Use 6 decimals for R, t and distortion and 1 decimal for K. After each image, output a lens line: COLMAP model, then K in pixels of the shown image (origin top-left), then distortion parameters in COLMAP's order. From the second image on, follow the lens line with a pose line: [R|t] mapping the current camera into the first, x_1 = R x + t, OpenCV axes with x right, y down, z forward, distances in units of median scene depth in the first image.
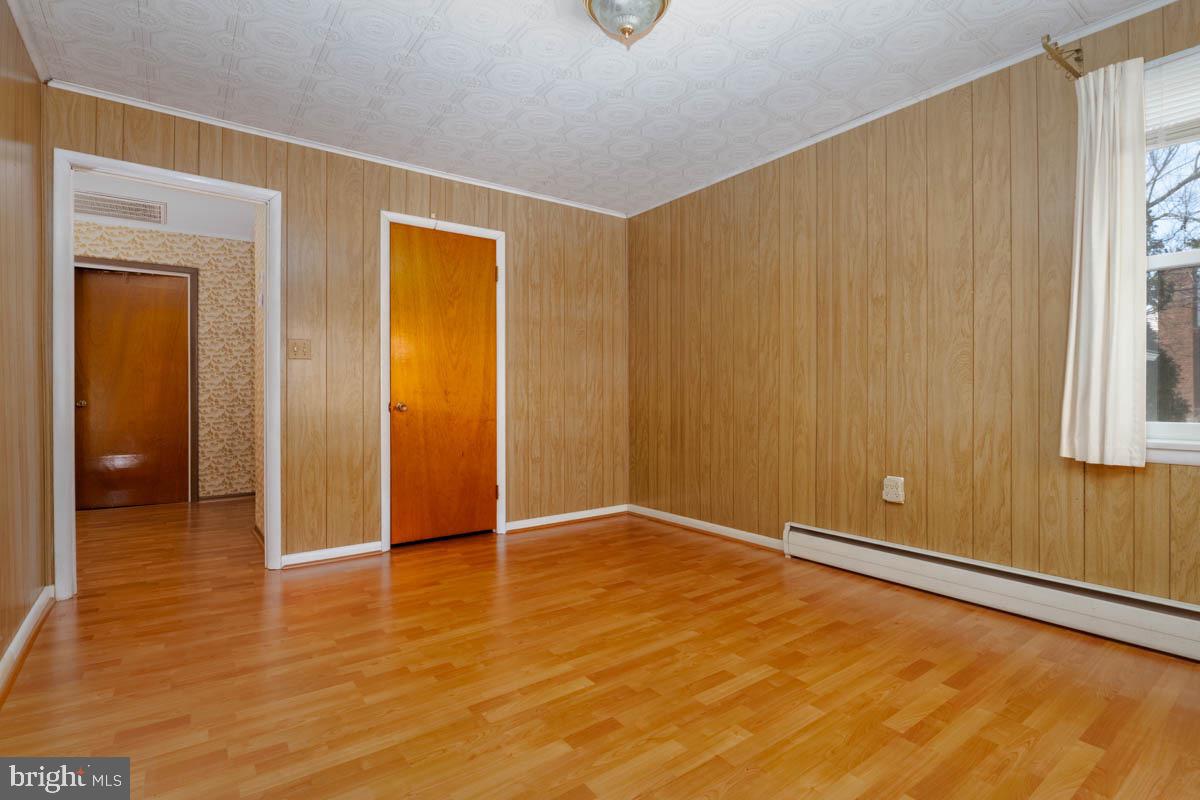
lens RADIAL K [[584.9, 0, 600.3], [0, 584.9, 395.3], [0, 0, 1]] dist [-0.001951, -0.000811]
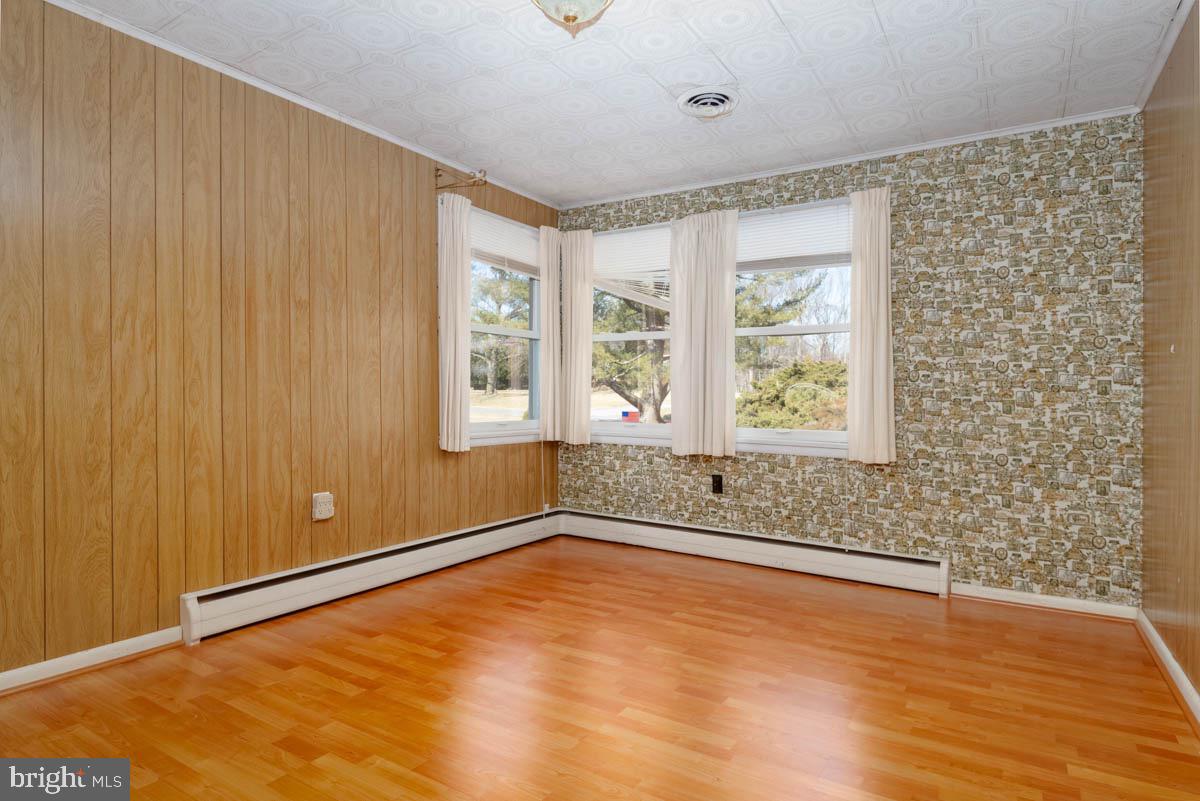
lens RADIAL K [[665.9, 0, 599.6], [0, 665.9, 405.5], [0, 0, 1]] dist [0.001085, -0.000834]
pose [[-0.380323, -0.000977, 0.924853, -0.648888], [0.005027, 0.999982, 0.003124, -0.005551], [-0.924840, 0.005837, -0.380311, 0.942398]]
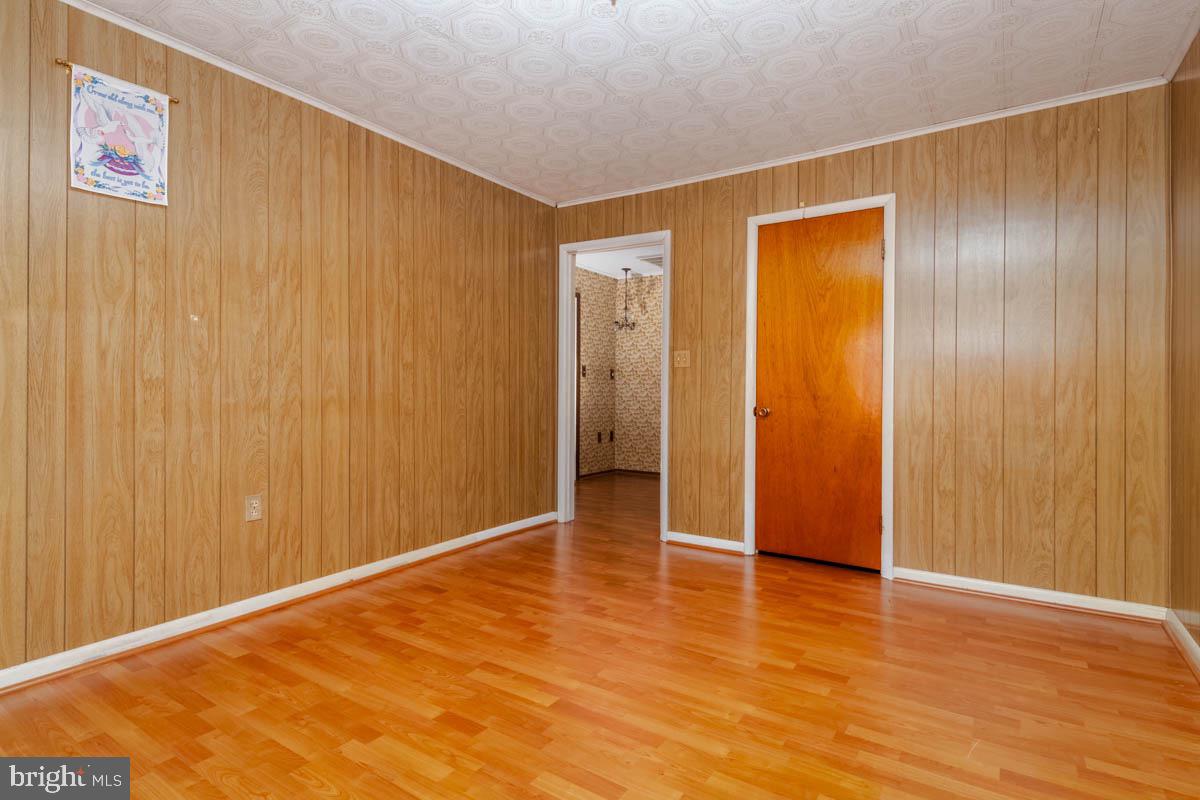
lens RADIAL K [[597.2, 0, 599.4], [0, 597.2, 388.0], [0, 0, 1]] dist [0.013600, -0.000146]
pose [[0.337329, 0.000059, -0.941387, 0.606002], [-0.011601, 0.999924, -0.004094, -0.014657], [0.941315, 0.012302, 0.337304, 0.479859]]
